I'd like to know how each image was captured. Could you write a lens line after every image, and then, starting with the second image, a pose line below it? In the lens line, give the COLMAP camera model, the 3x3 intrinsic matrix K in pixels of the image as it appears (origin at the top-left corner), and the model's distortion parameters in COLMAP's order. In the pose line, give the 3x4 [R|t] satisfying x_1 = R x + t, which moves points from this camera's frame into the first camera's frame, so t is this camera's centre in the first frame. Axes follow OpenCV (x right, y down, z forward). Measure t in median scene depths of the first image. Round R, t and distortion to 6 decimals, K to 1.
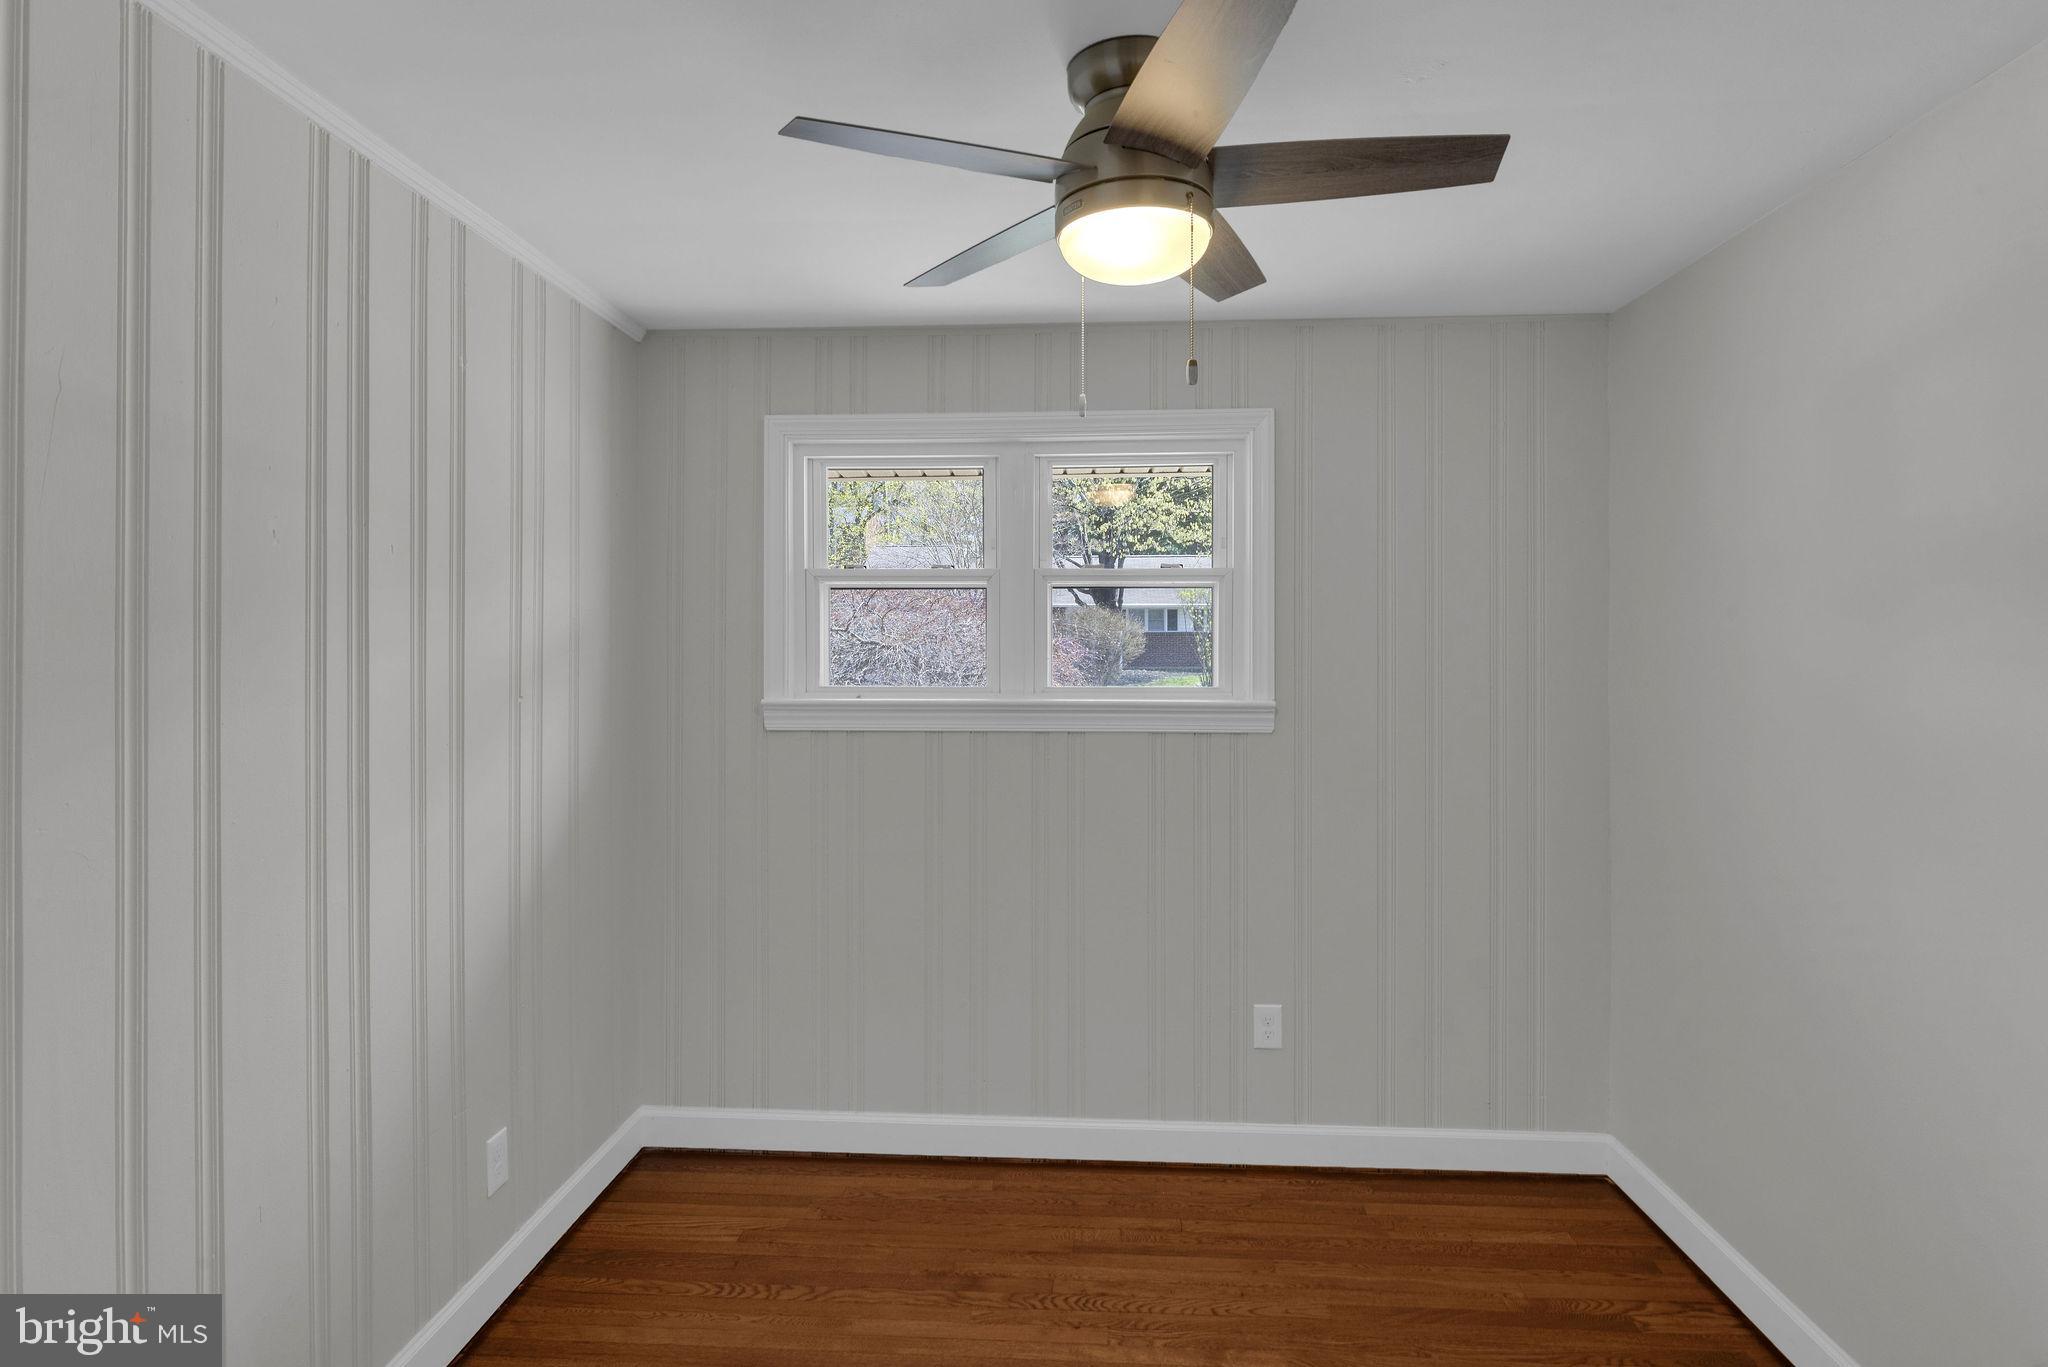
lens RADIAL K [[1044.2, 0, 1024.8], [0, 1044.2, 615.6], [0, 0, 1]] dist [0.000489, -0.000252]
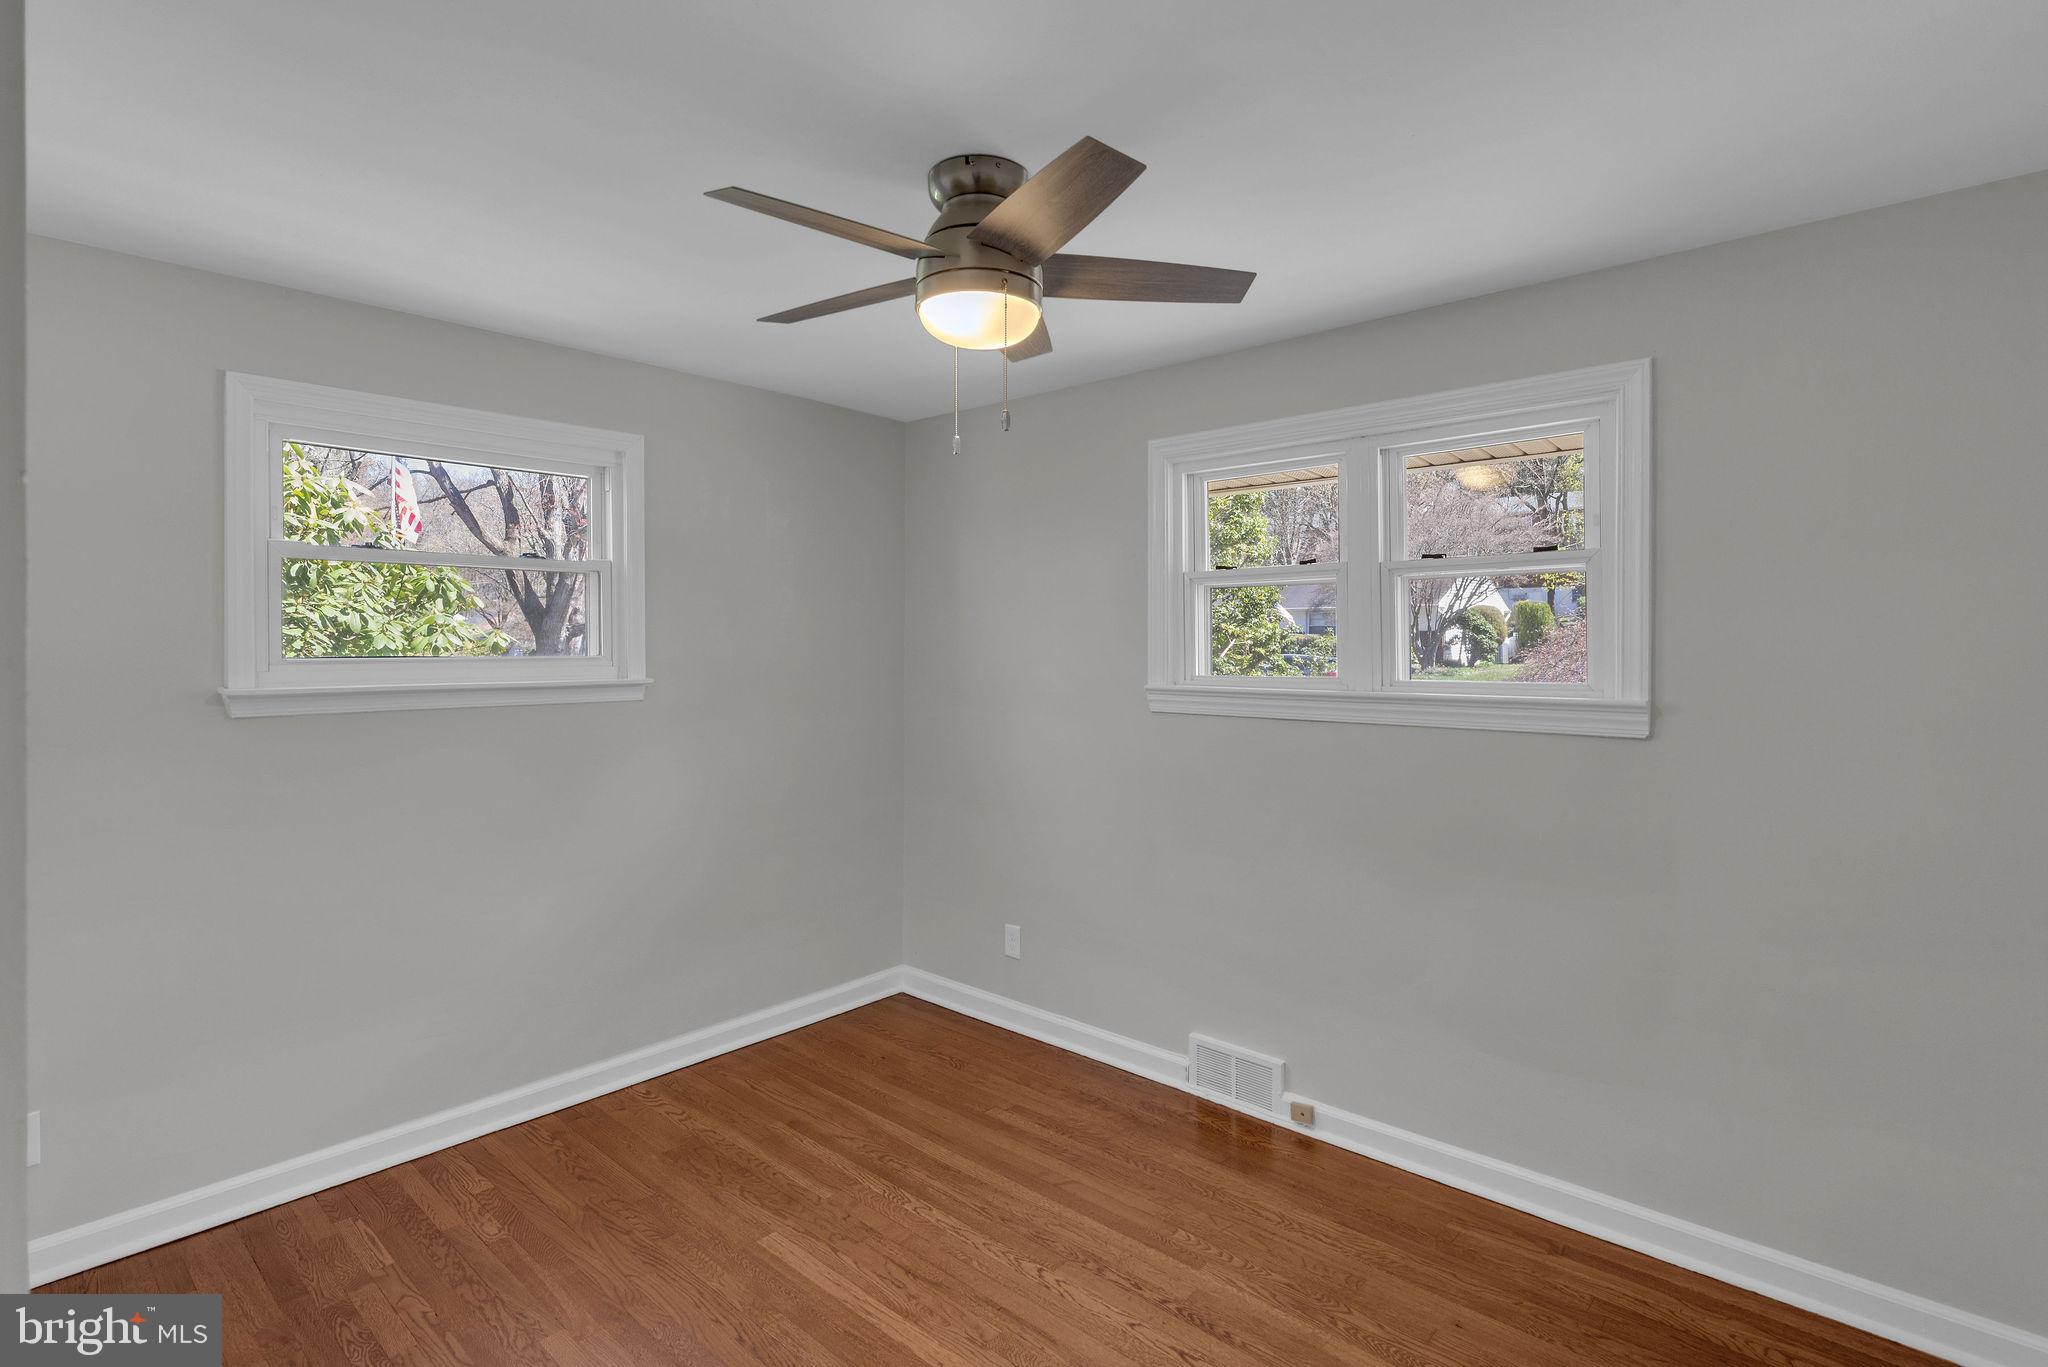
lens RADIAL K [[1031.0, 0, 1021.6], [0, 1031.0, 656.0], [0, 0, 1]] dist [0.001774, 0.000021]
pose [[0.779858, 0.003614, -0.625947, 0.367711], [0.025957, 0.998937, 0.038106, -0.000533], [0.625419, -0.045965, 0.778934, 0.013757]]
